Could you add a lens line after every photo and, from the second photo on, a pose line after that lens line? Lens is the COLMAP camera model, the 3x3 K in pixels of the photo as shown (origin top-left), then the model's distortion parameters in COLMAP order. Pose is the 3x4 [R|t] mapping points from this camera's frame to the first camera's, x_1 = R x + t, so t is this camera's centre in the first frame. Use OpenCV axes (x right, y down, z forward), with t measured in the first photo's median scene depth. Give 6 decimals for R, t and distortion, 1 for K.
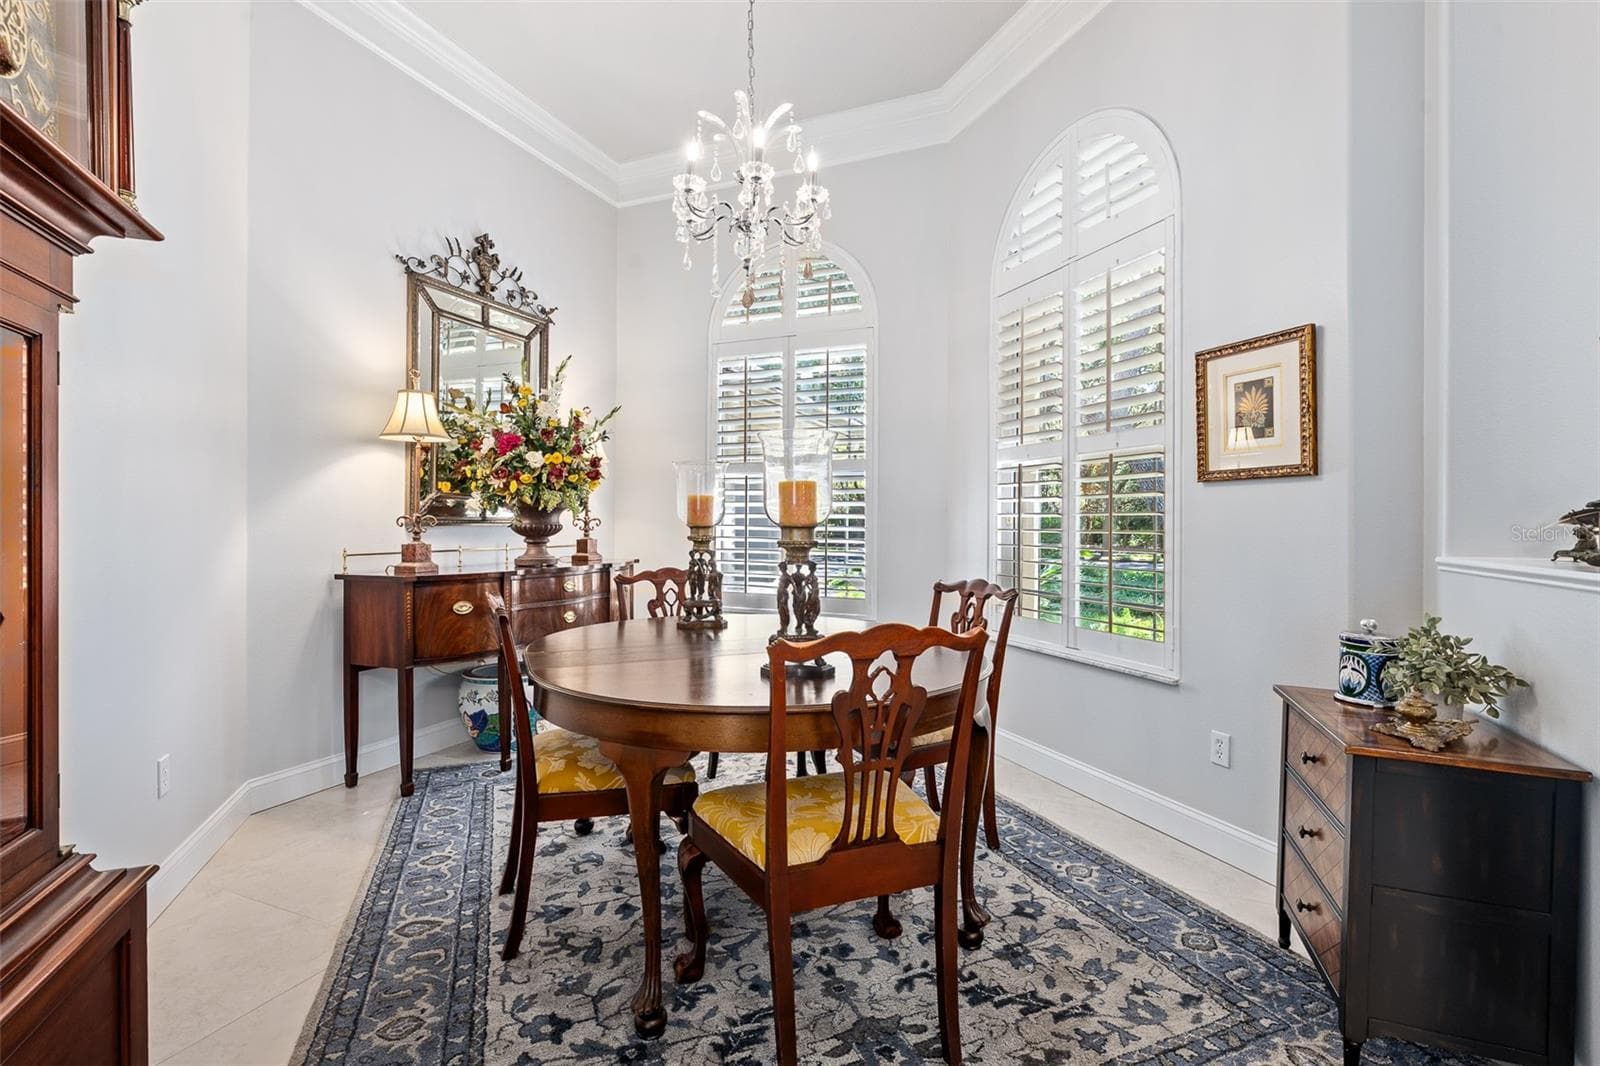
lens RADIAL K [[771.3, 0, 798.5], [0, 771.3, 512.5], [0, 0, 1]] dist [-0.001765, -0.000024]
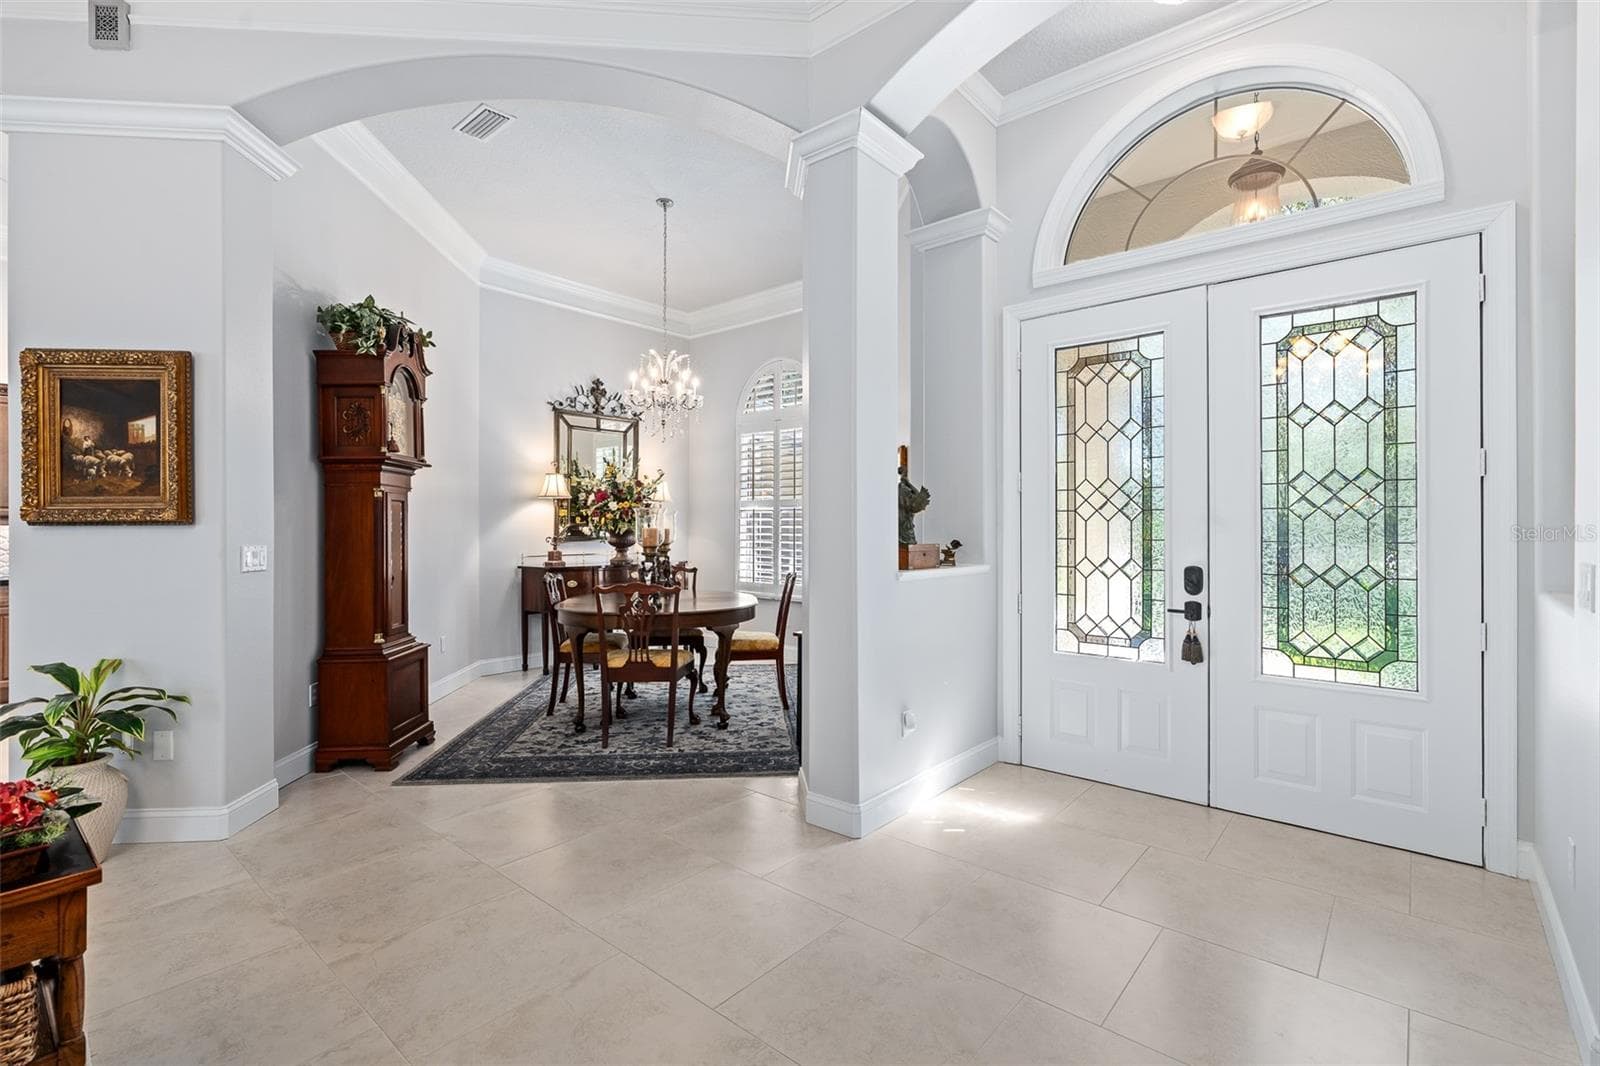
lens RADIAL K [[863.7, 0, 798.8], [0, 863.7, 504.1], [0, 0, 1]] dist [0.003125, 0.000674]
pose [[0.940574, -0.010203, -0.339435, 0.775002], [0.006760, 0.999913, -0.011326, -0.046293], [0.339521, 0.008358, 0.940561, -0.795097]]
